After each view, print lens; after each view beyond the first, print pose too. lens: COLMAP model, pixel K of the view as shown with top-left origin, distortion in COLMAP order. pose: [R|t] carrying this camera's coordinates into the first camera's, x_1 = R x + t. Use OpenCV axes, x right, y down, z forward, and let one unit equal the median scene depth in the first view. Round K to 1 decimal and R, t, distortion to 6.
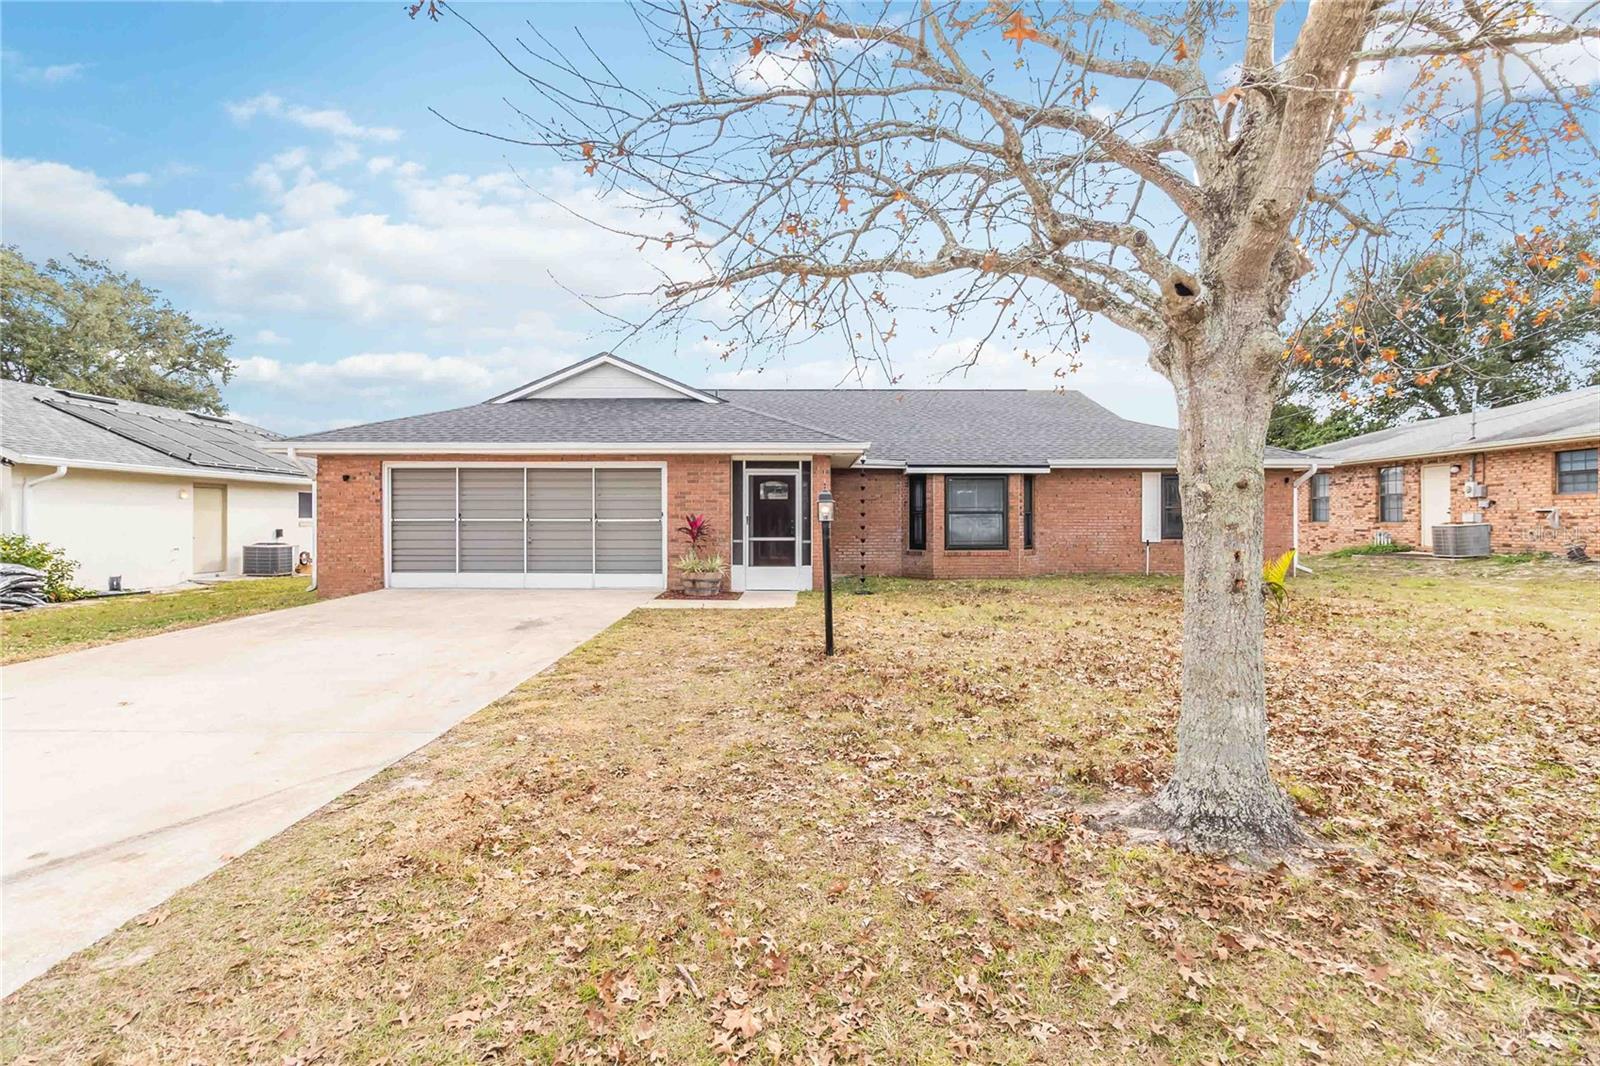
lens RADIAL K [[737.6, 0, 815.2], [0, 737.6, 532.1], [0, 0, 1]] dist [0.002092, 0.000539]
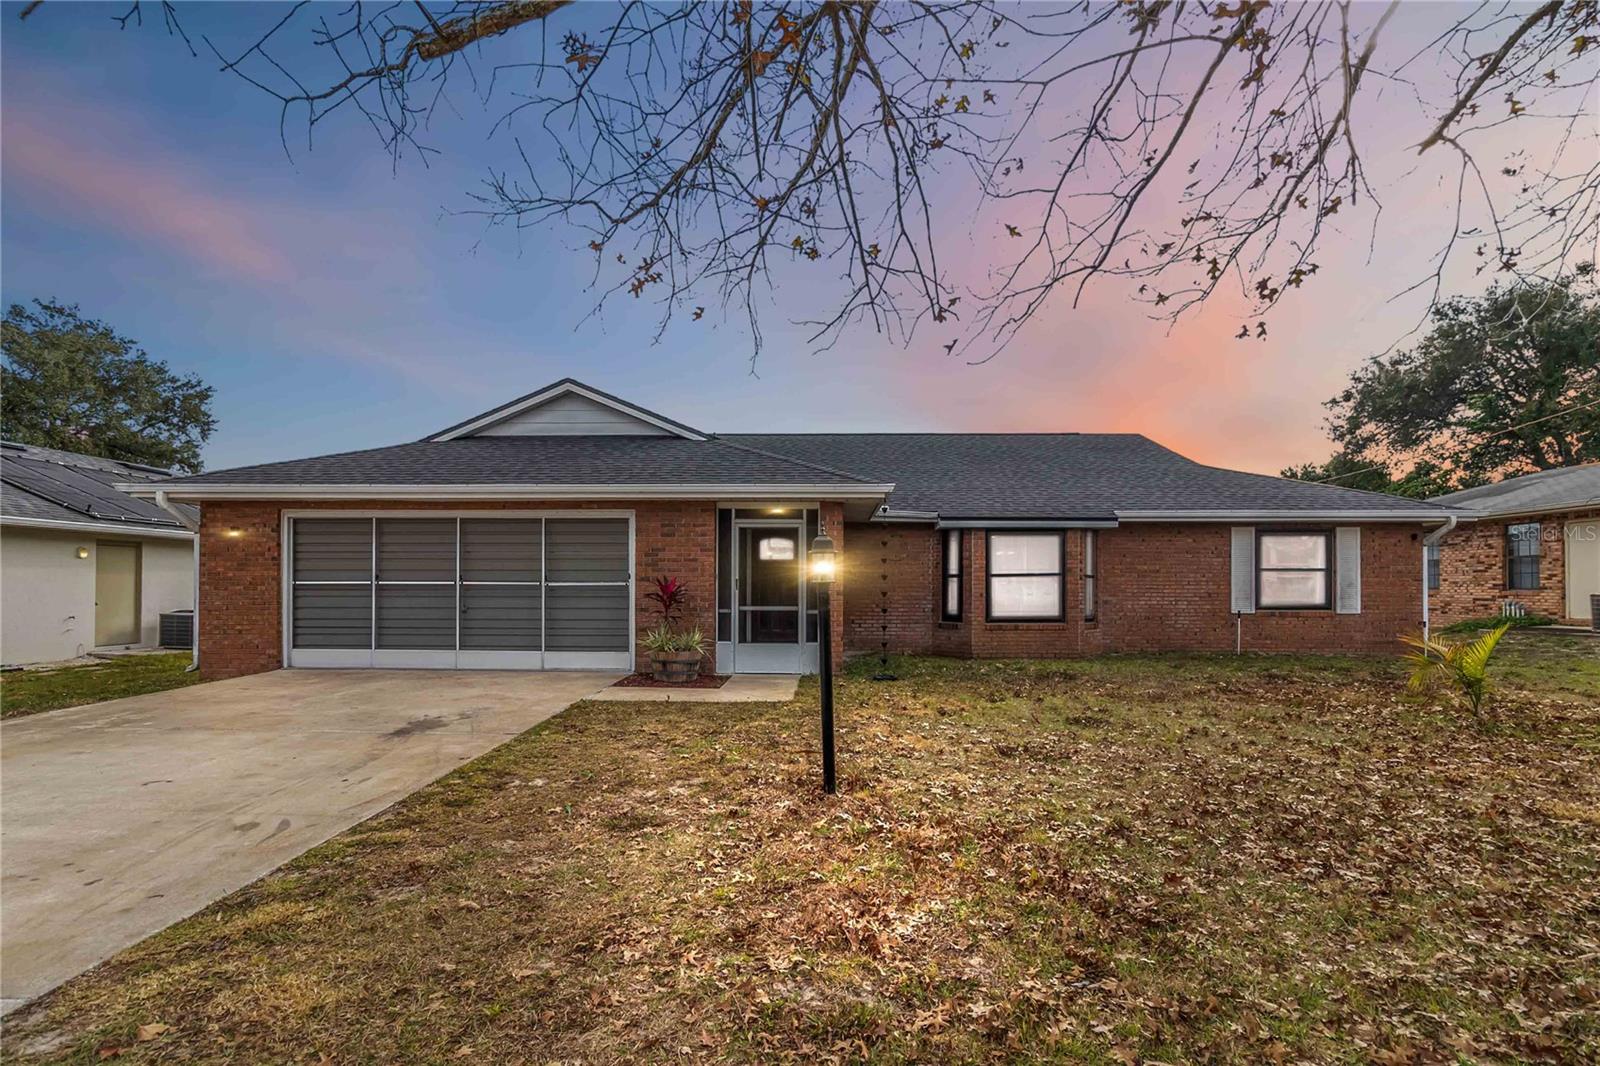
lens RADIAL K [[737.6, 0, 821.1], [0, 737.6, 591.2], [0, 0, 1]] dist [0.002092, 0.000539]
pose [[0.999704, 0.002656, -0.024167, 0.016407], [-0.002951, 0.999922, -0.012175, 0.000439], [0.024132, 0.012243, 0.999634, 0.214783]]
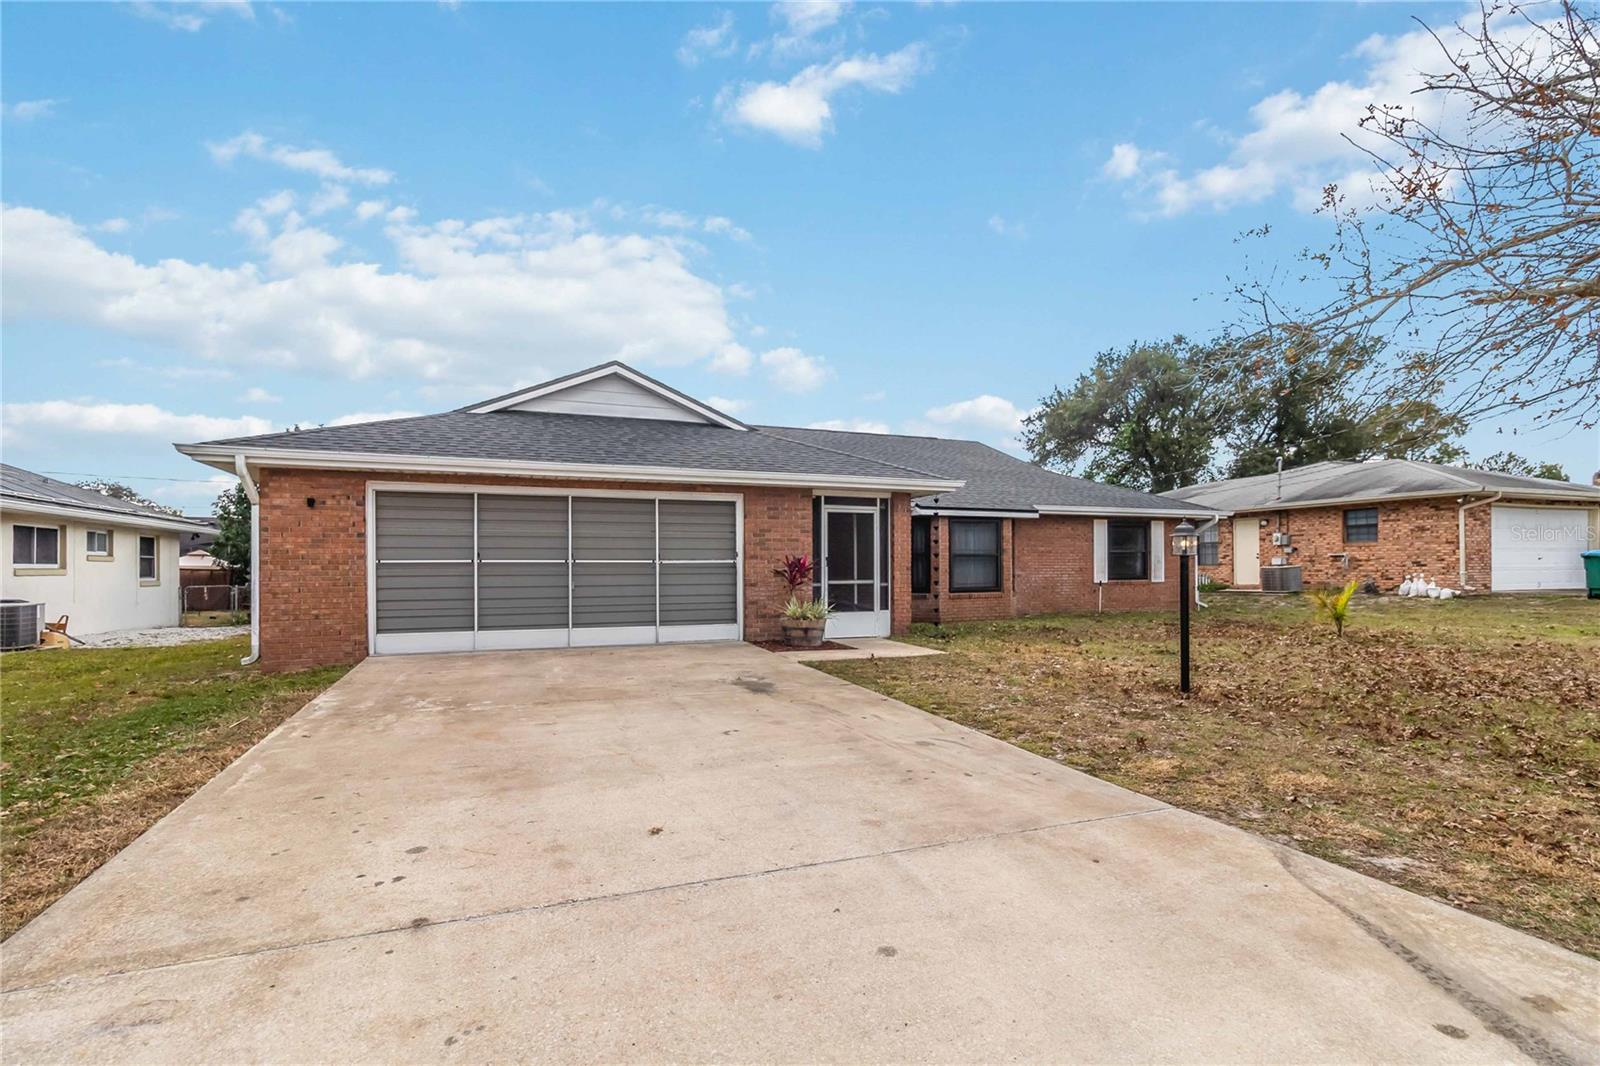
lens RADIAL K [[737.6, 0, 778.3], [0, 737.6, 584.1], [0, 0, 1]] dist [0.002092, 0.000539]
pose [[0.930023, -0.011310, 0.367328, -0.471882], [0.010434, 0.999936, 0.004369, 0.006715], [-0.367354, -0.000230, 0.930081, 0.176230]]
